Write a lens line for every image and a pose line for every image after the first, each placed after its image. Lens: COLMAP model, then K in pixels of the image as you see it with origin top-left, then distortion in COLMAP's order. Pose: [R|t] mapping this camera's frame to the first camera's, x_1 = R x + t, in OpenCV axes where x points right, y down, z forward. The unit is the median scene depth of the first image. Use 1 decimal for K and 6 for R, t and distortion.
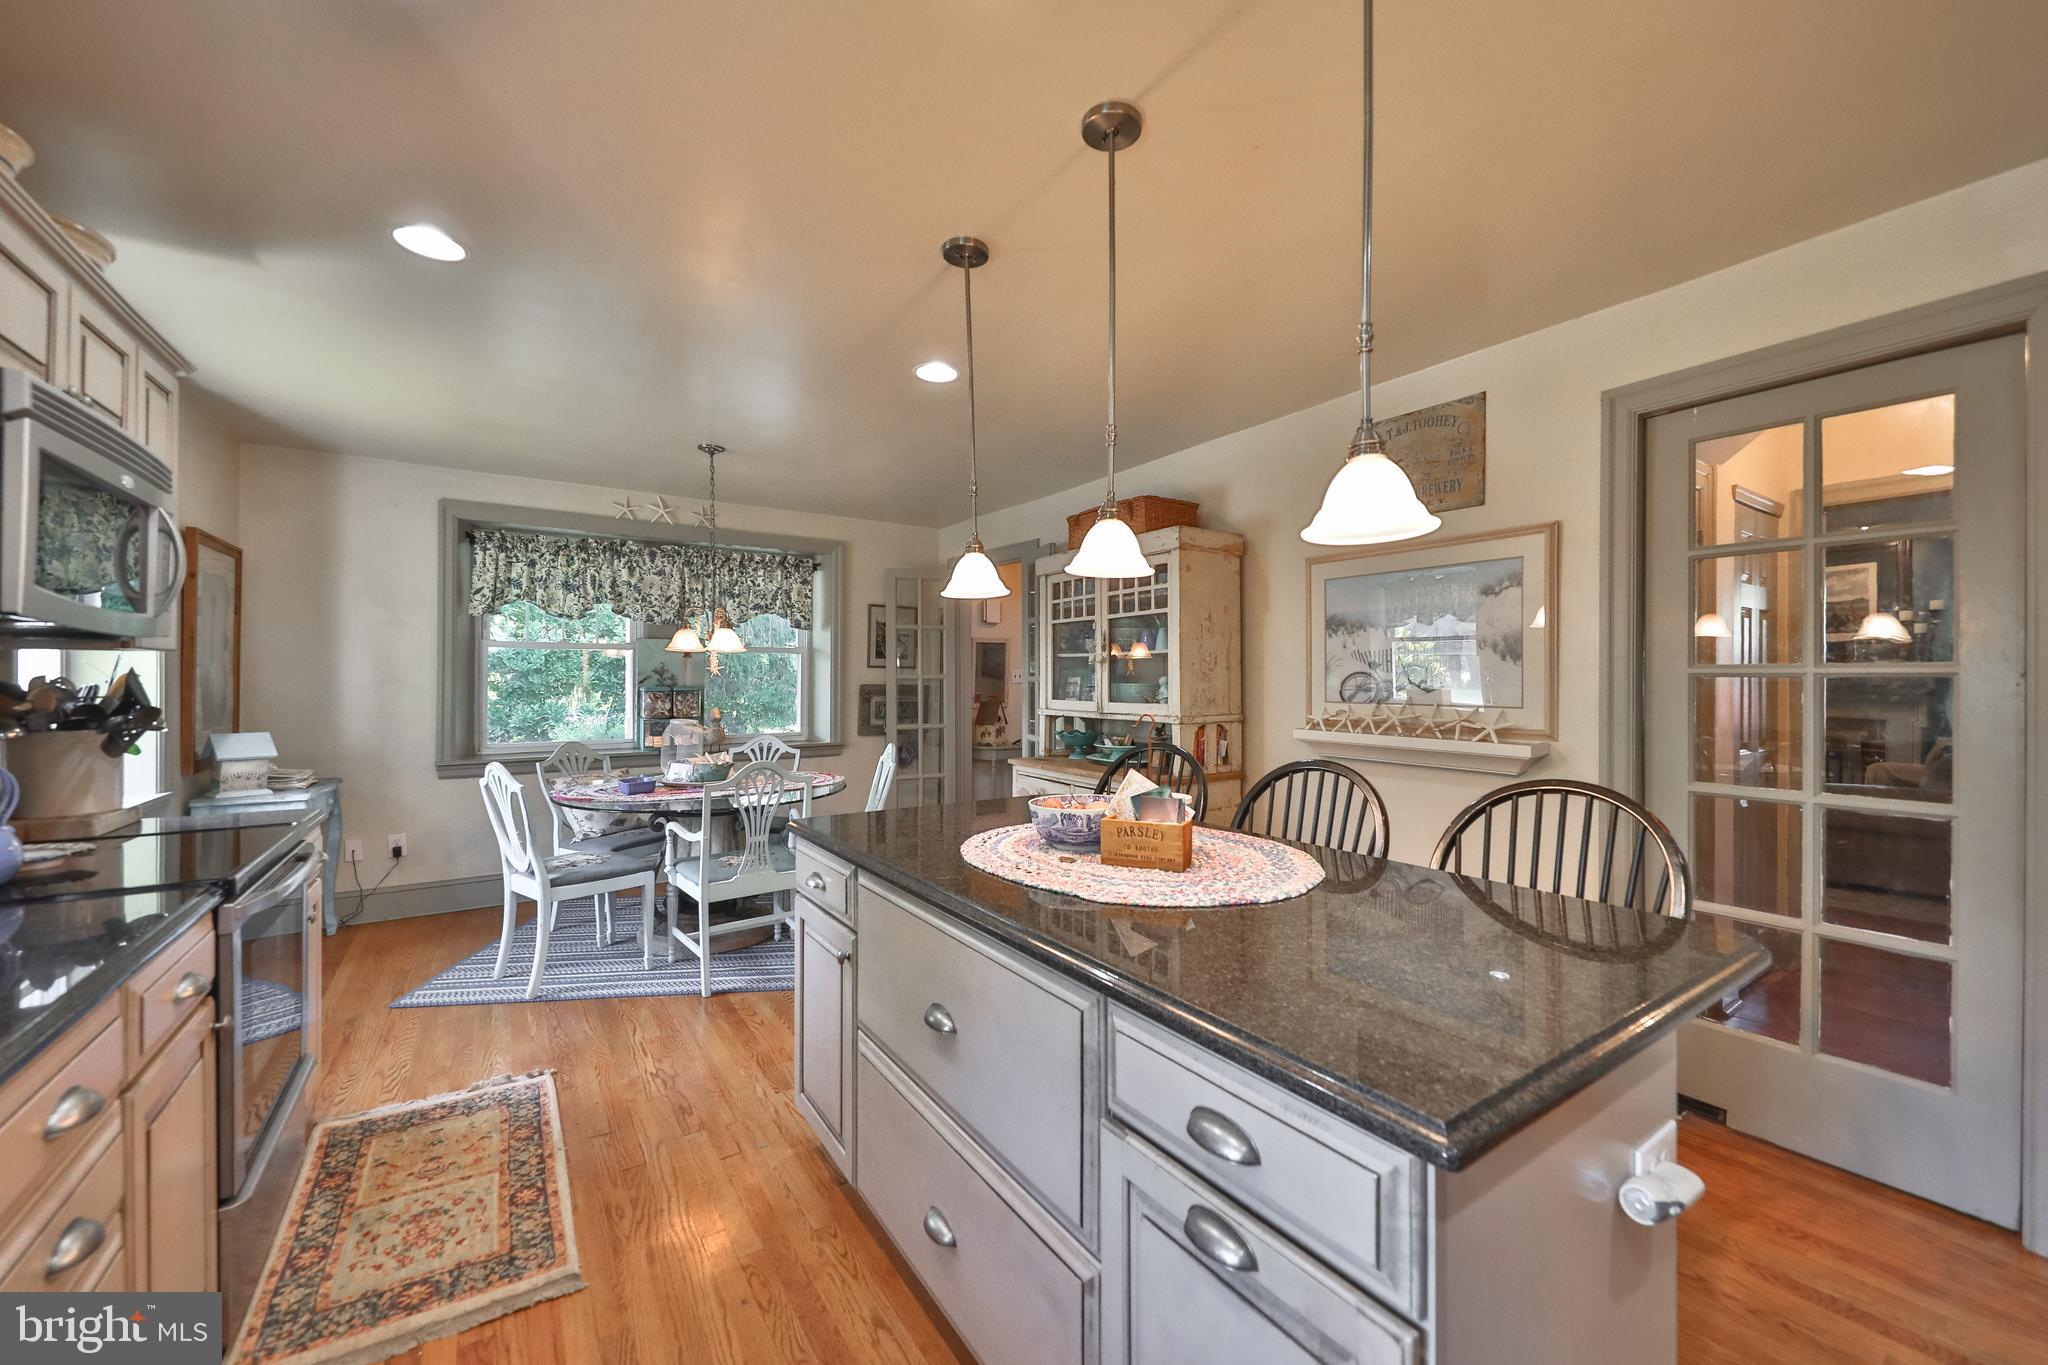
lens RADIAL K [[794.1, 0, 1027.5], [0, 794.1, 677.6], [0, 0, 1]] dist [-0.000246, -0.000032]
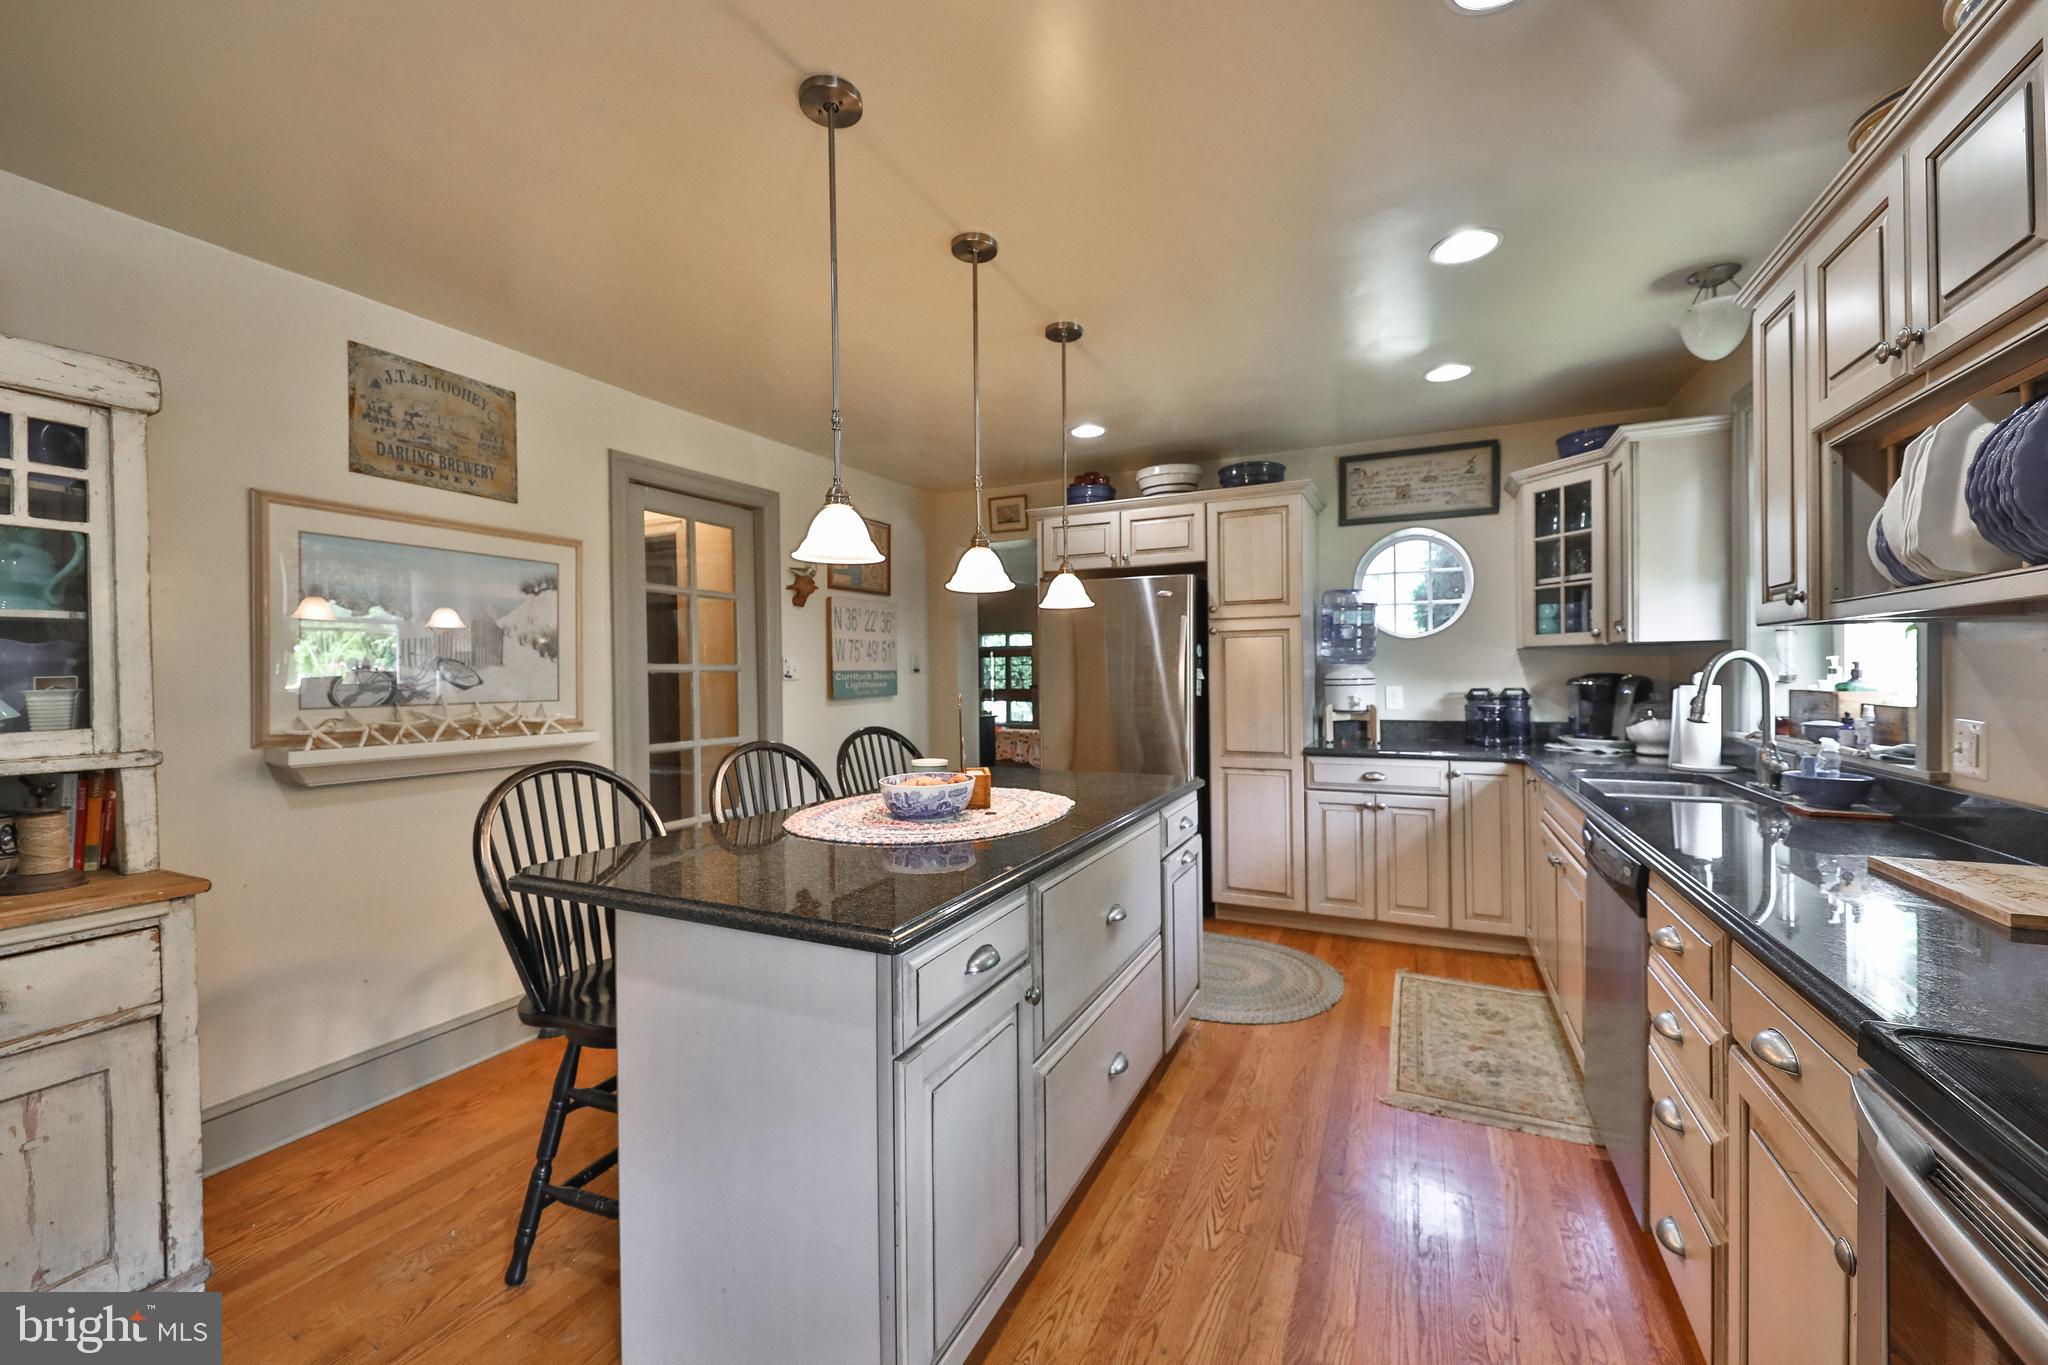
lens RADIAL K [[794.1, 0, 1027.5], [0, 794.1, 677.6], [0, 0, 1]] dist [-0.000246, -0.000032]
pose [[-0.505882, -0.001038, 0.862602, -0.655397], [0.008642, 0.999943, 0.006272, 0.005374], [-0.862560, 0.010628, -0.505844, 0.980297]]
